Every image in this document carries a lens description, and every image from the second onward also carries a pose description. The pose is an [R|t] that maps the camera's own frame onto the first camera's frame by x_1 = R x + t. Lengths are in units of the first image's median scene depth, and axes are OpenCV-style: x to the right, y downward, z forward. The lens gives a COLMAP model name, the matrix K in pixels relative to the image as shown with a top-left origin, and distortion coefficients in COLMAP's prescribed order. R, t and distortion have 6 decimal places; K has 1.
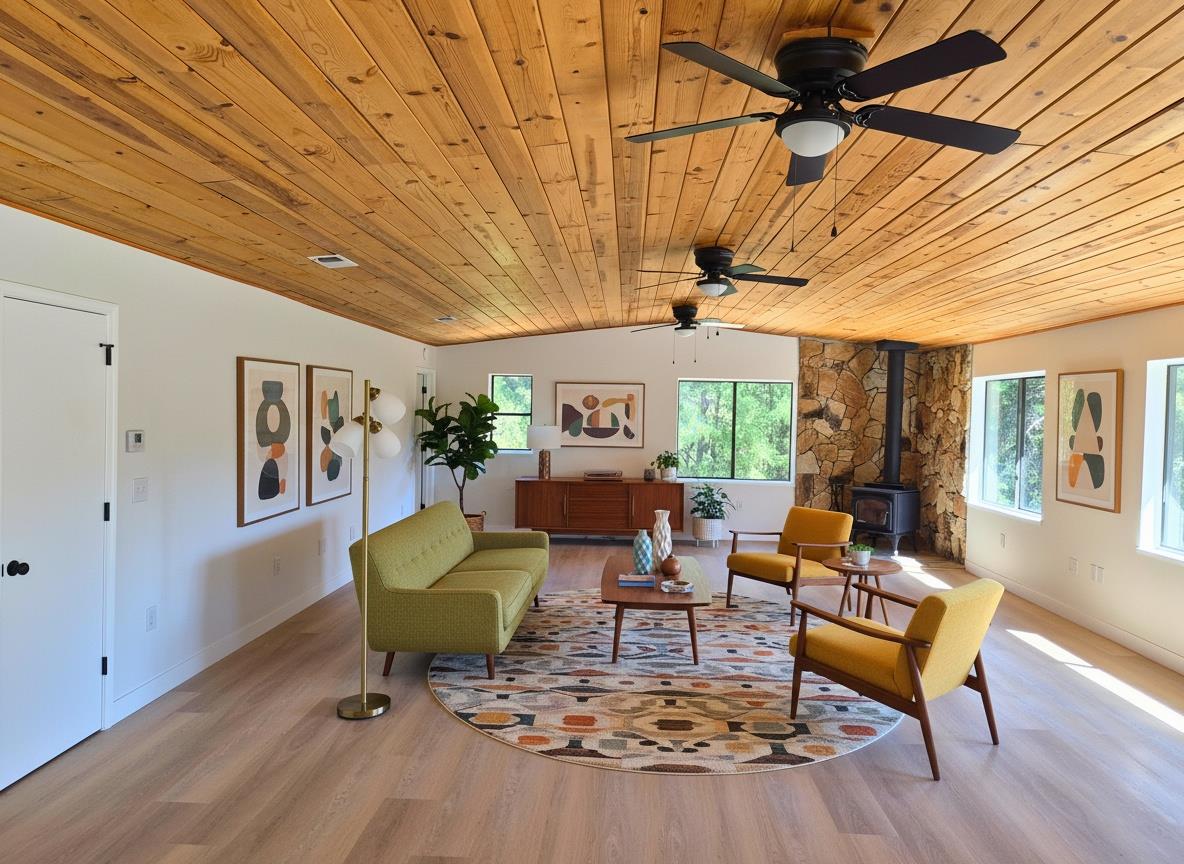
lens RADIAL K [[791.0, 0, 571.1], [0, 791.0, 431.4], [0, 0, 1]] dist [0.030434, -0.035375]
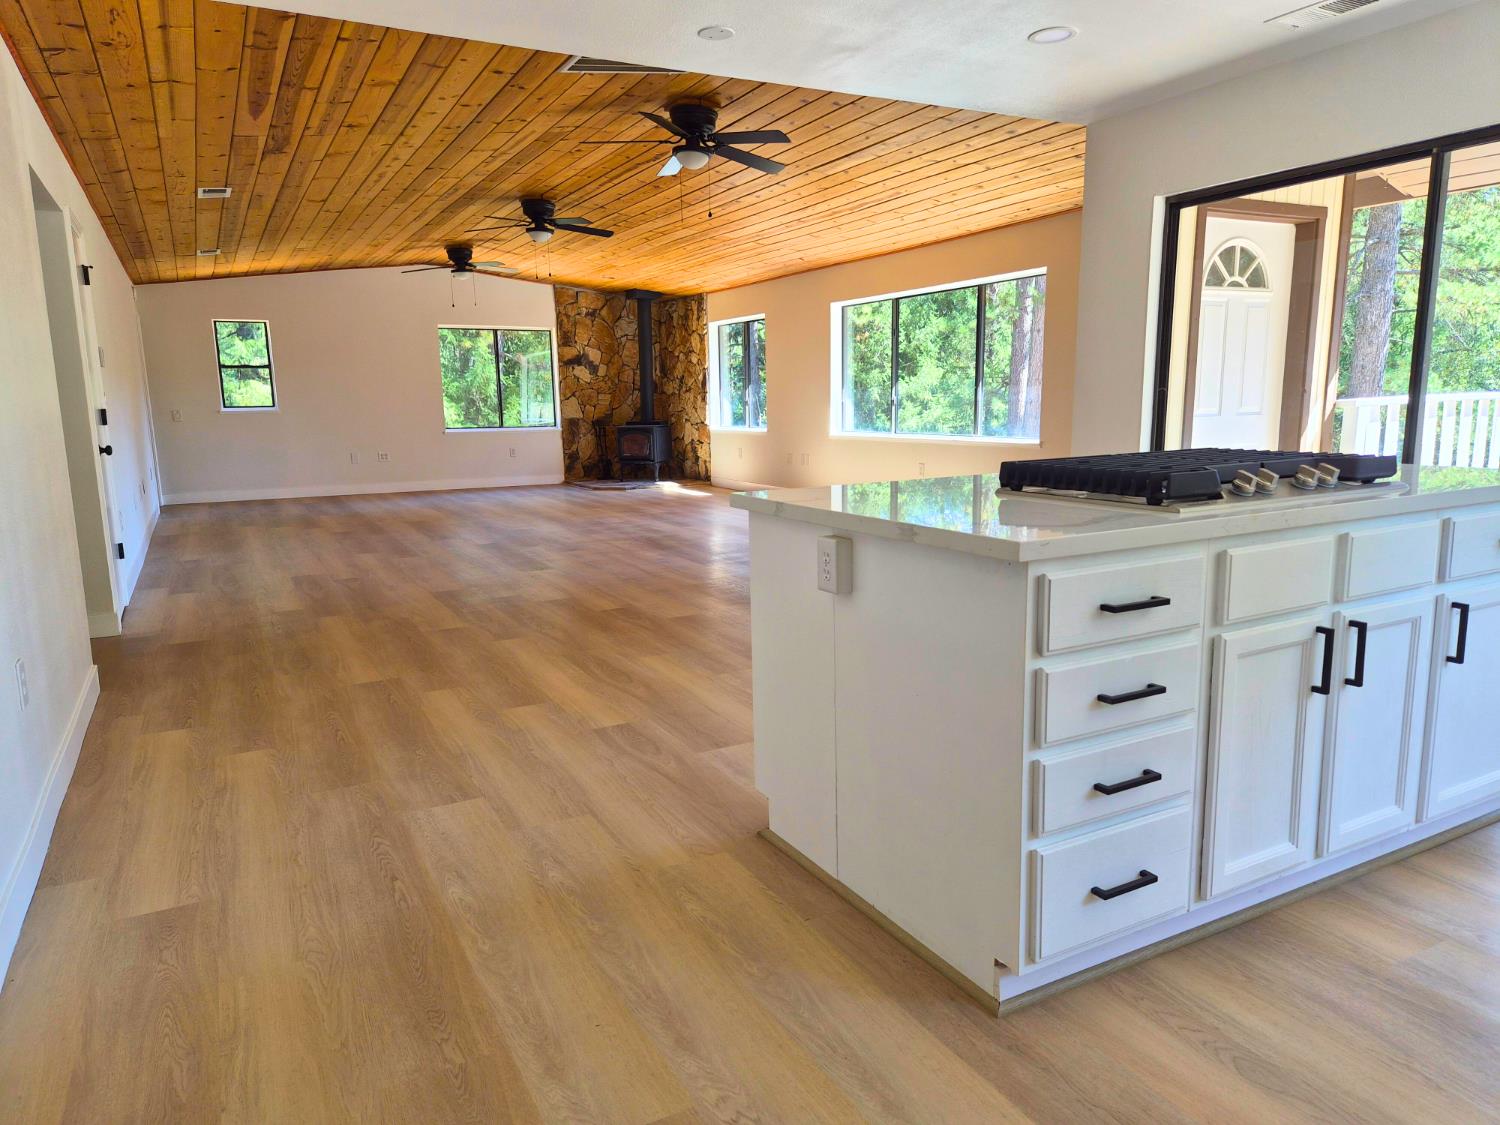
lens RADIAL K [[1007.5, 0, 751.4], [0, 1007.5, 561.8], [0, 0, 1]] dist [0.078847, -0.059233]
pose [[0.843839, -0.122991, 0.522311, -1.142957], [0.050273, 0.987217, 0.151244, 0.247442], [-0.534236, -0.101367, 0.839236, -1.414212]]
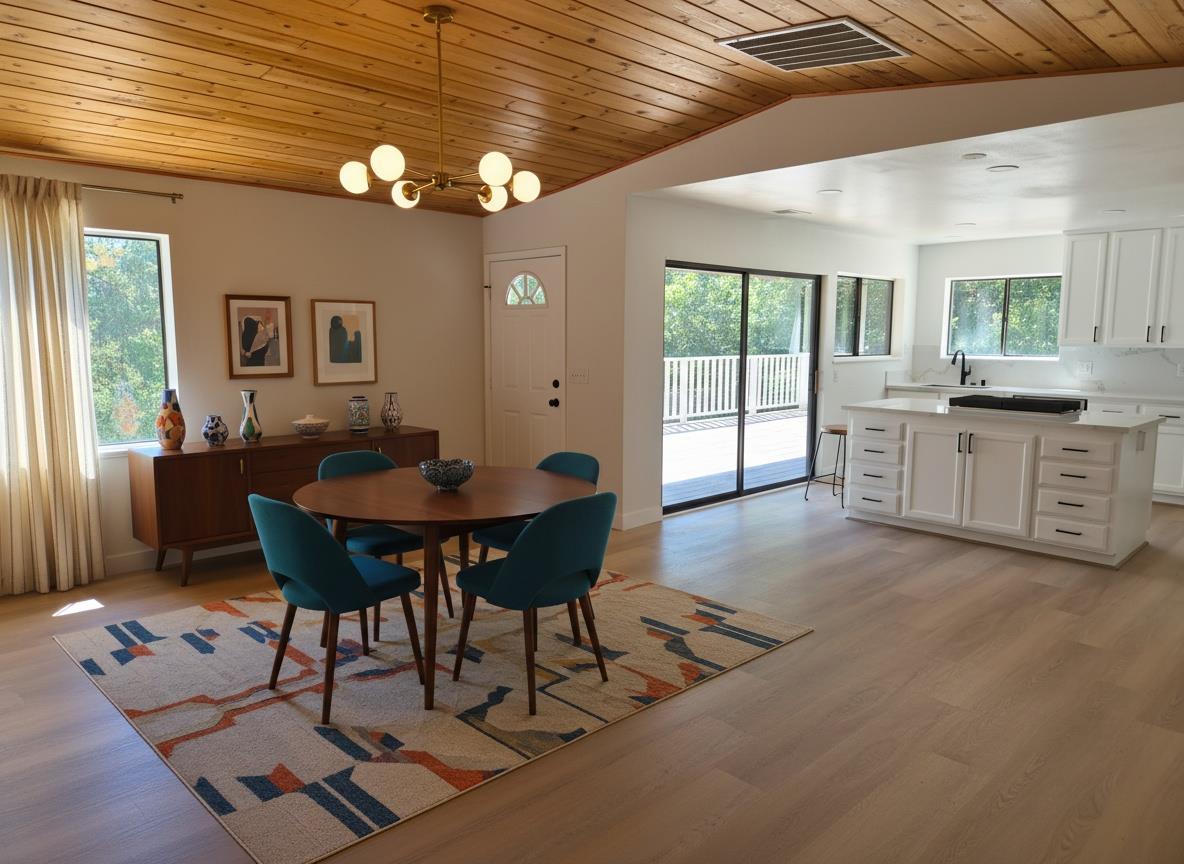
lens RADIAL K [[804.3, 0, 592.0], [0, 804.3, 432.0], [0, 0, 1]] dist [-0.001090, -0.002351]
pose [[-0.756227, -0.105814, 0.645696, -0.832455], [-0.003218, 0.987426, 0.158047, -0.005511], [-0.654301, 0.117442, -0.747059, 2.424246]]
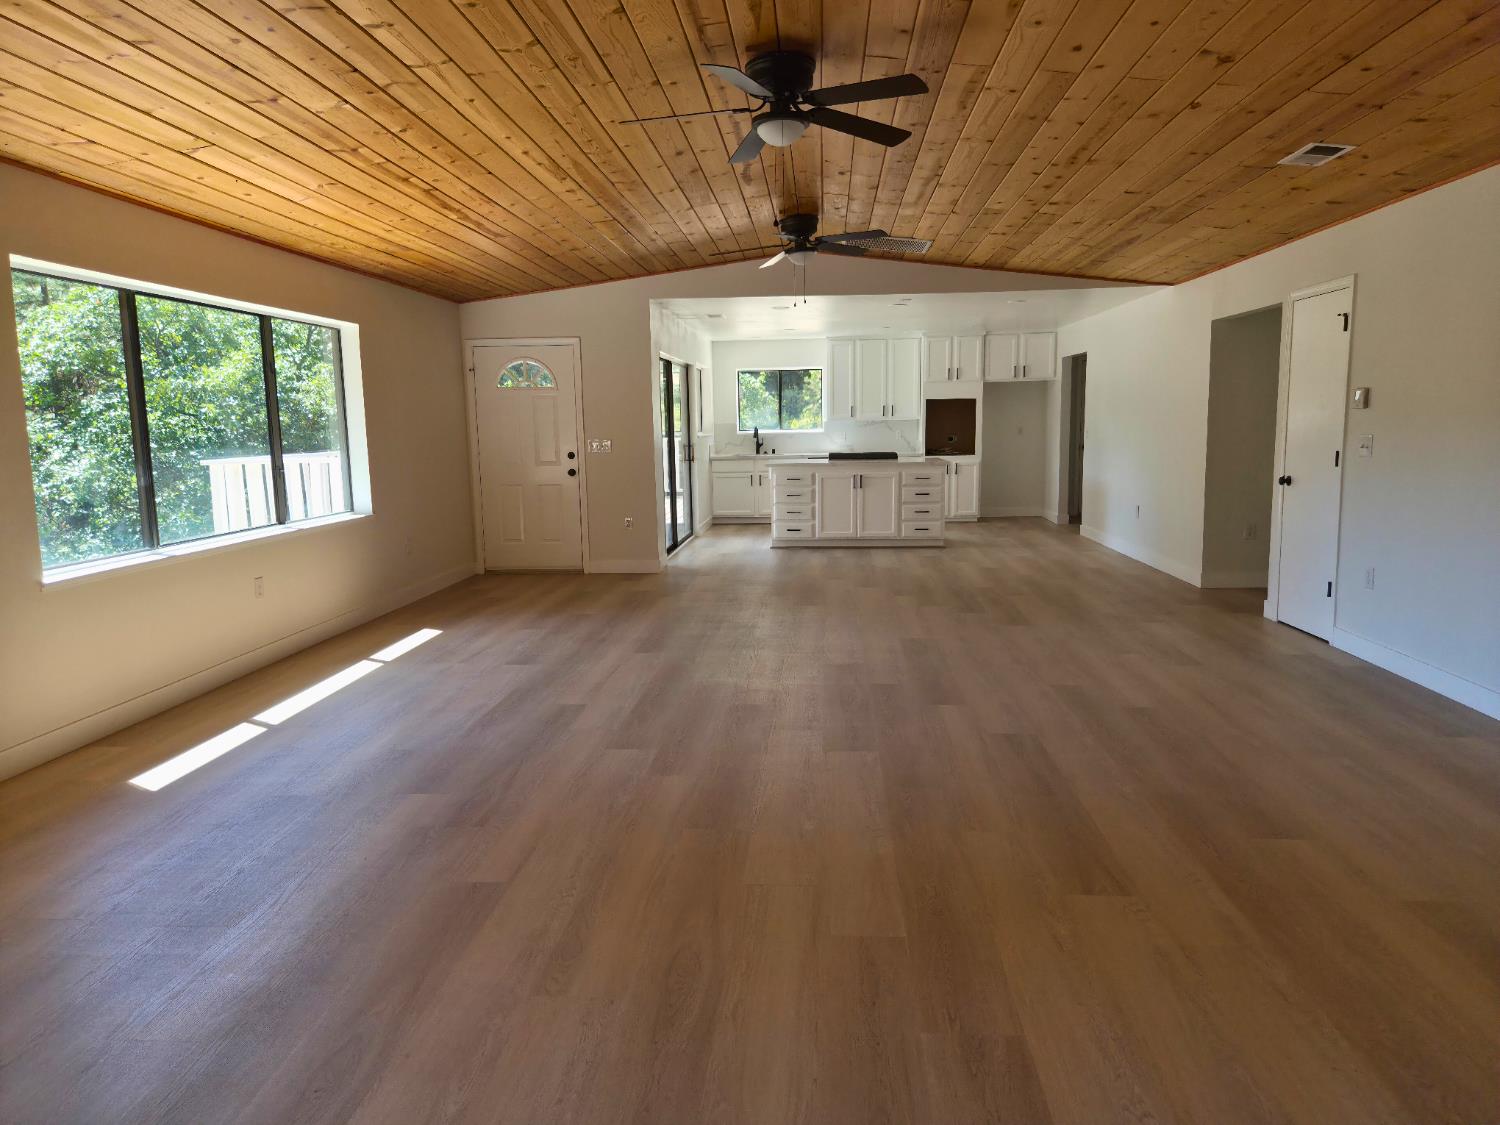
lens RADIAL K [[1007.5, 0, 751.4], [0, 1007.5, 561.8], [0, 0, 1]] dist [0.078847, -0.059233]
pose [[-0.999974, -0.006697, 0.002676, 0.534990], [-0.006163, 0.986222, 0.165313, 0.010590], [-0.003746, 0.165292, -0.986238, 4.838998]]
